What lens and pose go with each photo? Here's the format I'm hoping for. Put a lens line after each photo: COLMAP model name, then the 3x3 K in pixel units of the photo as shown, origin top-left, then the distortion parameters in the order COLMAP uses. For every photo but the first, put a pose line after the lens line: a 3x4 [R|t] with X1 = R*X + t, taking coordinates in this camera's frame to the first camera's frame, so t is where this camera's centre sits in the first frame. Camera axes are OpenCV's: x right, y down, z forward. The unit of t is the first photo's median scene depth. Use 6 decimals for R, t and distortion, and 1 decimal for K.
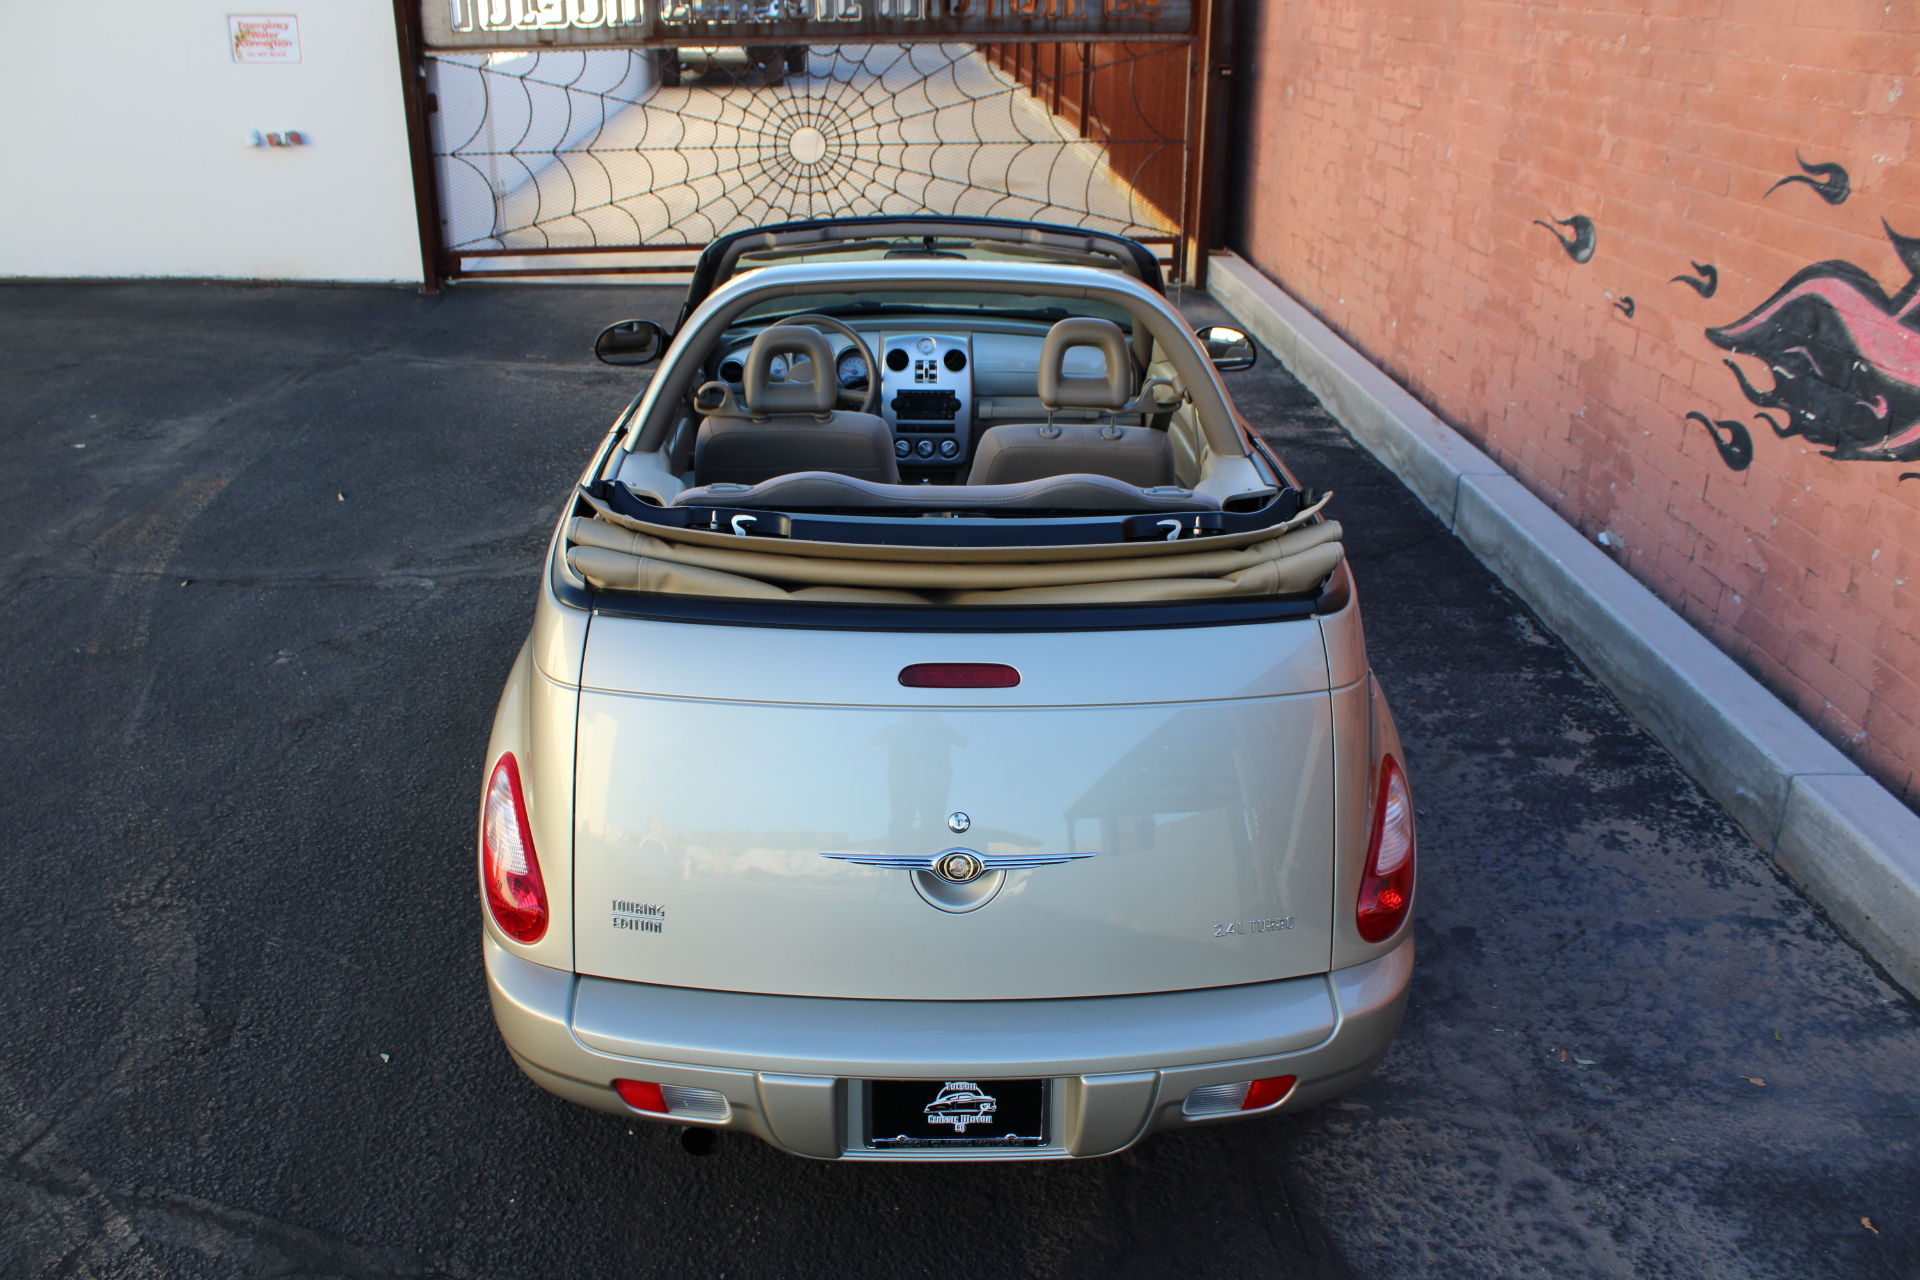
lens RADIAL K [[1594.7, 0, 938.4], [0, 1594.7, 637.3], [0, 0, 1]] dist [-0.163117, 0.146754]
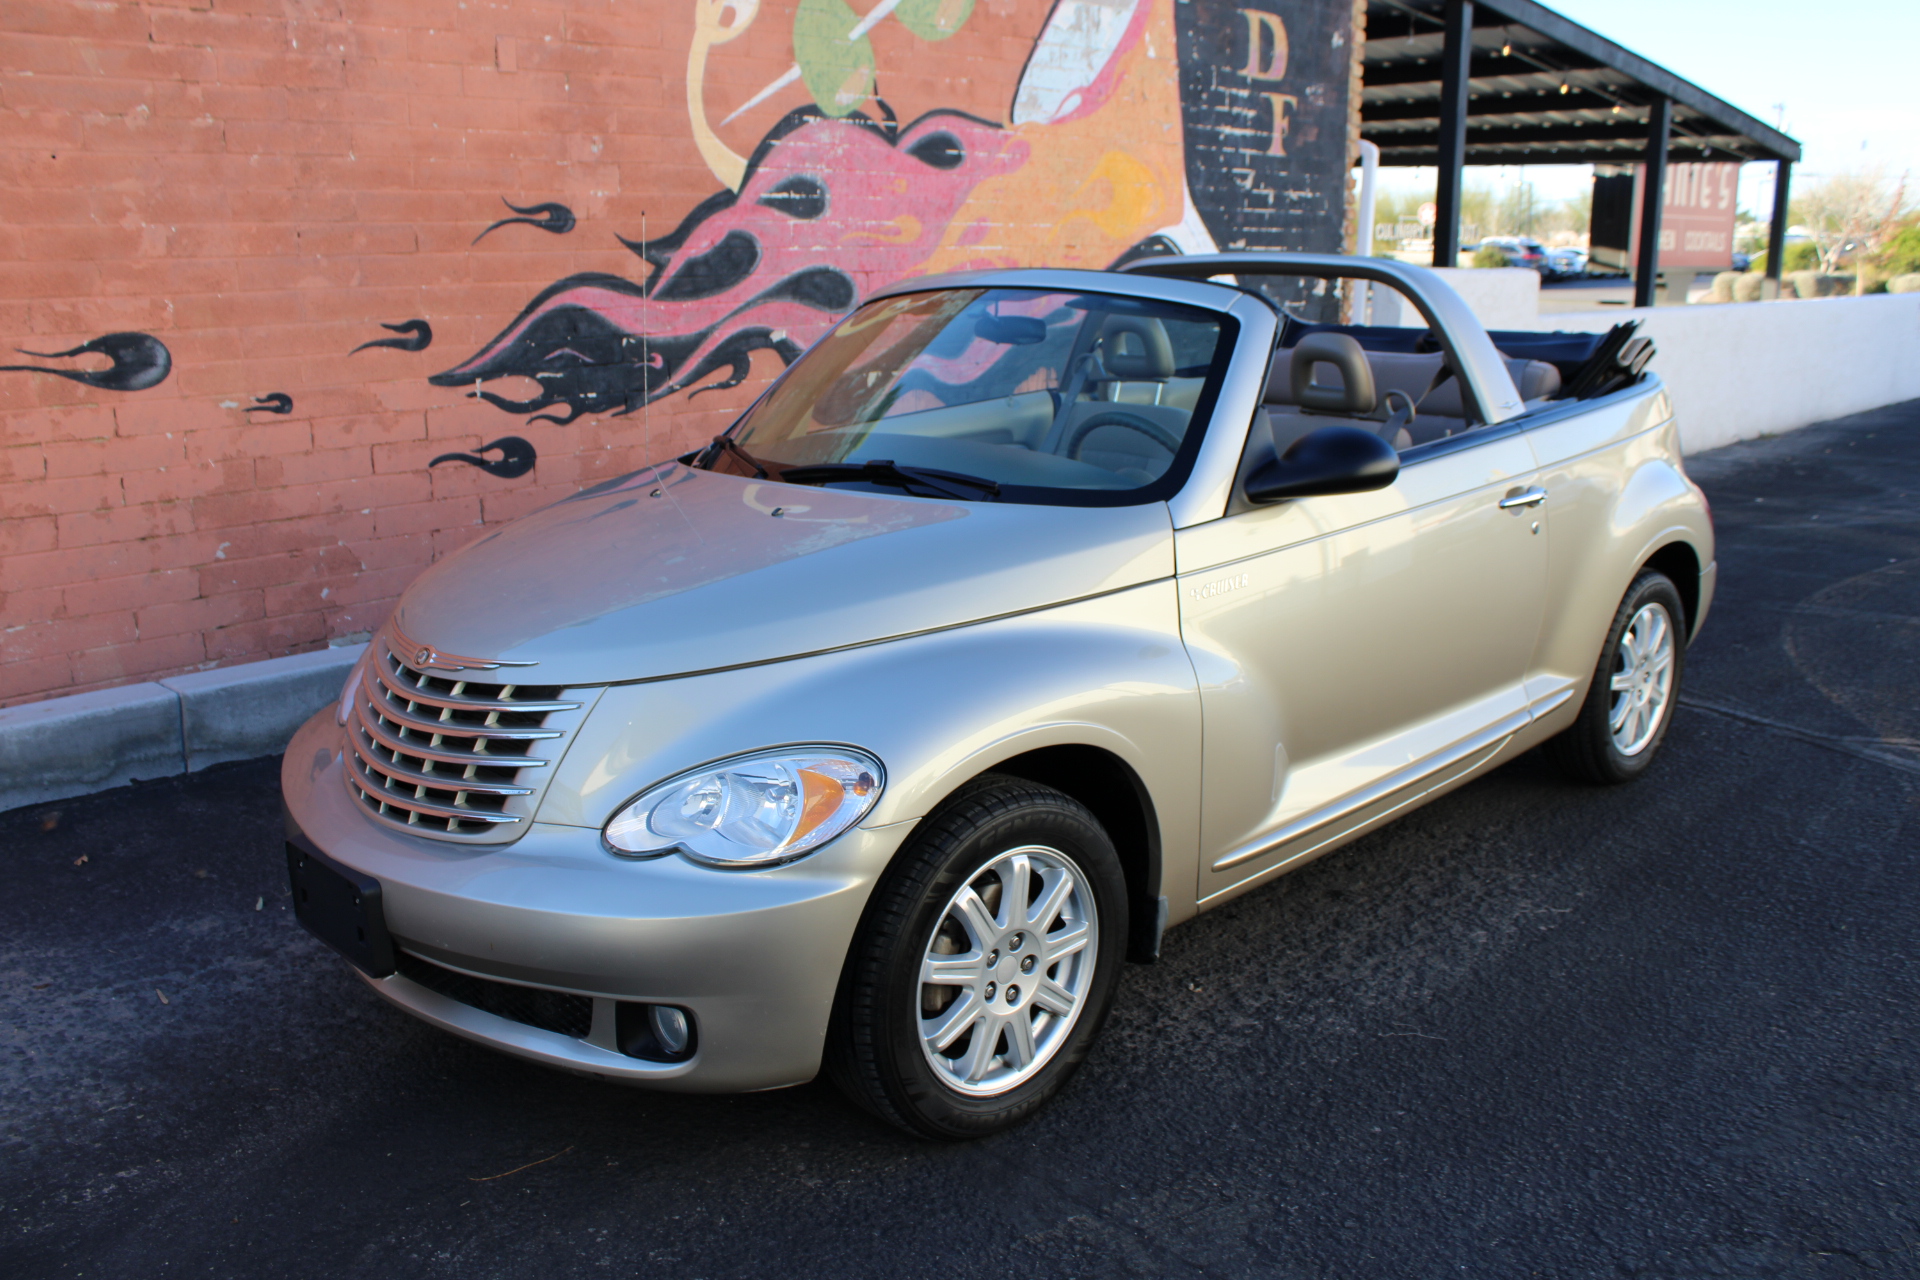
lens RADIAL K [[1594.7, 0, 925.8], [0, 1594.7, 660.0], [0, 0, 1]] dist [-0.163117, 0.146754]
pose [[-0.670704, -0.193693, 0.715988, -0.548734], [0.293652, 0.817087, 0.496123, -0.487459], [-0.681120, 0.543003, -0.491145, 1.438553]]
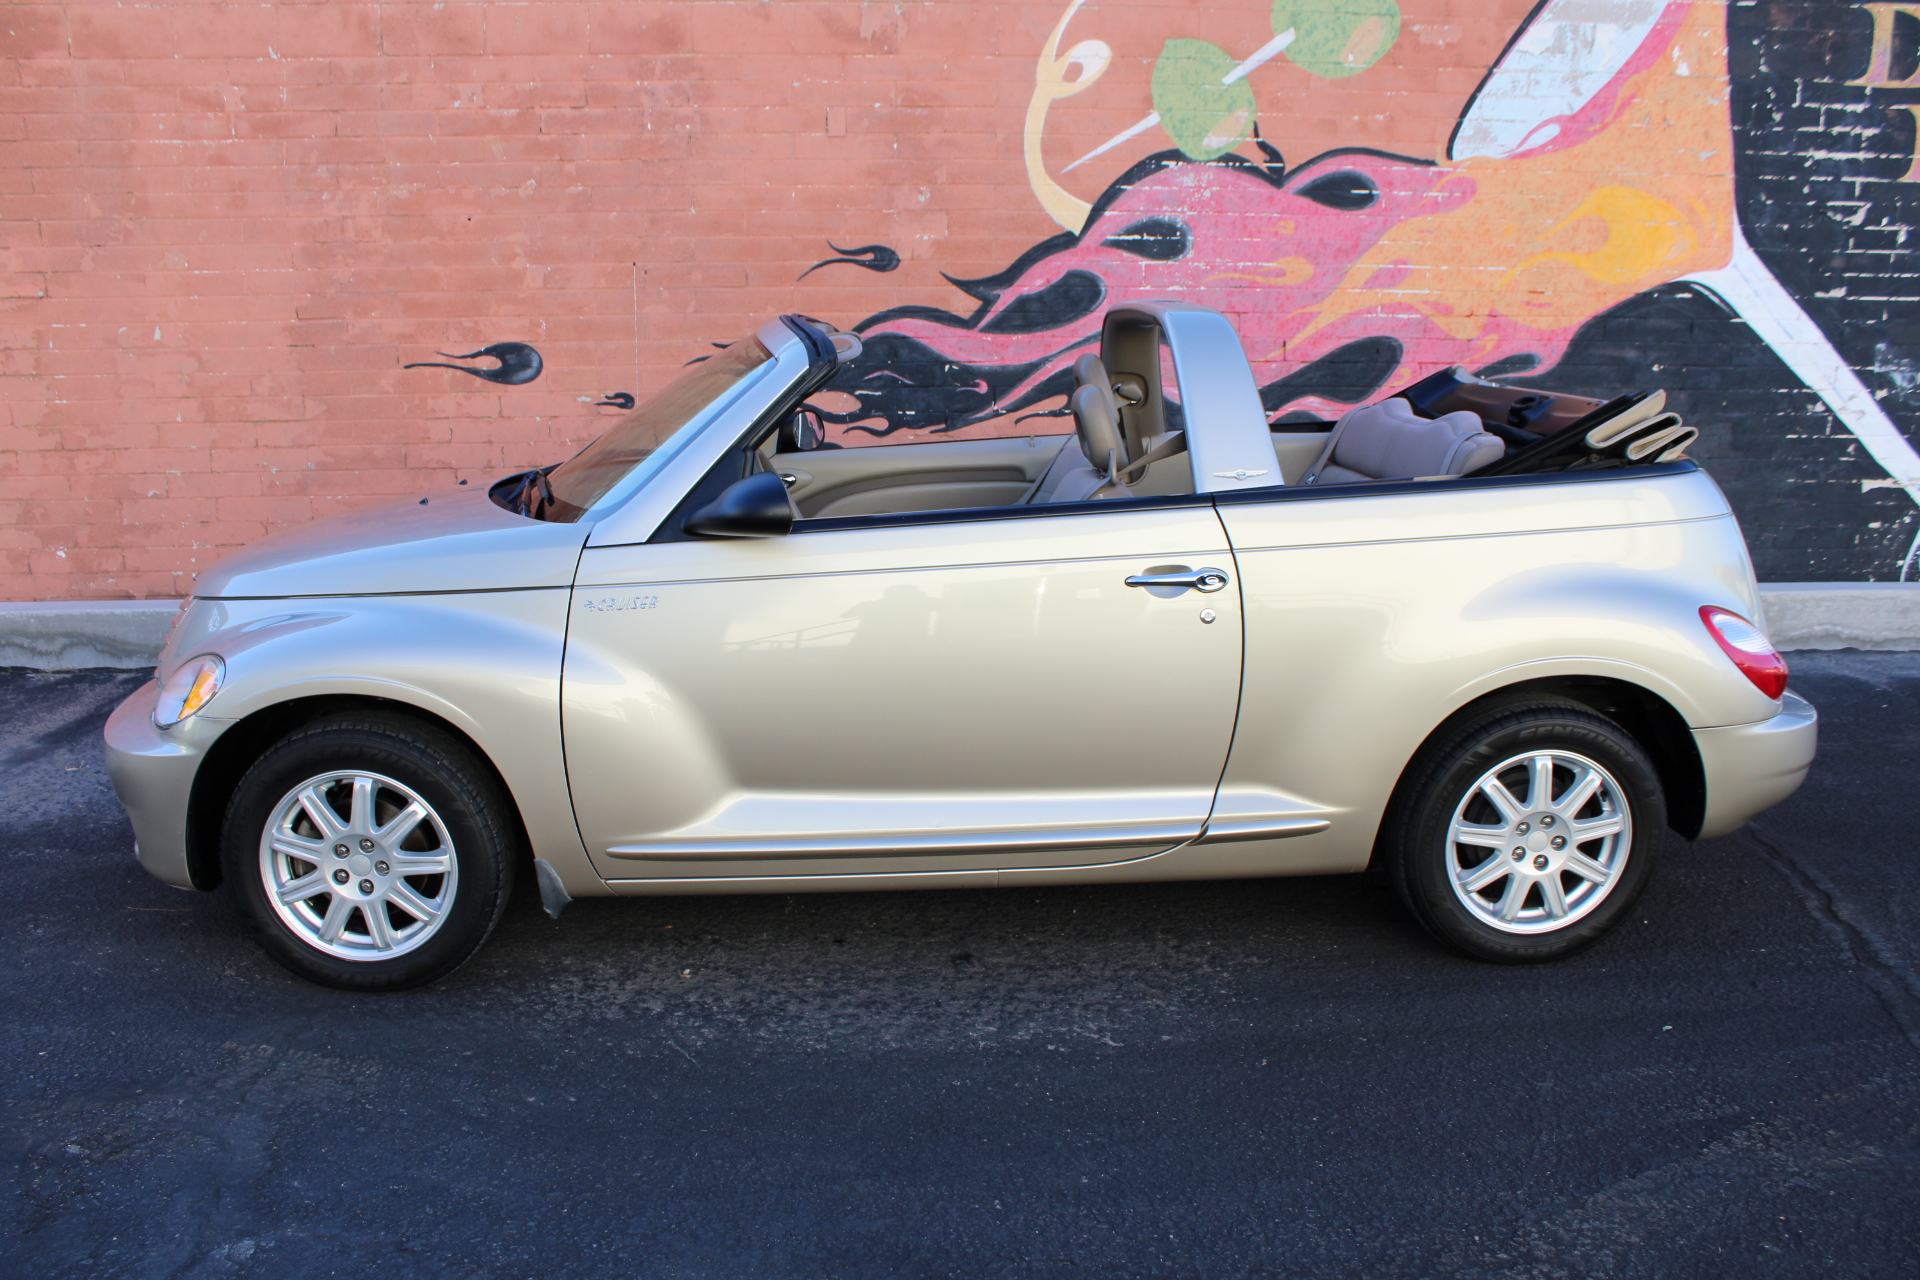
lens RADIAL K [[1594.7, 0, 942.2], [0, 1594.7, 644.1], [0, 0, 1]] dist [-0.163117, 0.146754]
pose [[-0.022834, -0.233675, 0.972047, -0.867440], [0.399599, 0.889120, 0.223127, -0.249802], [-0.916406, 0.393524, 0.073074, 0.865865]]
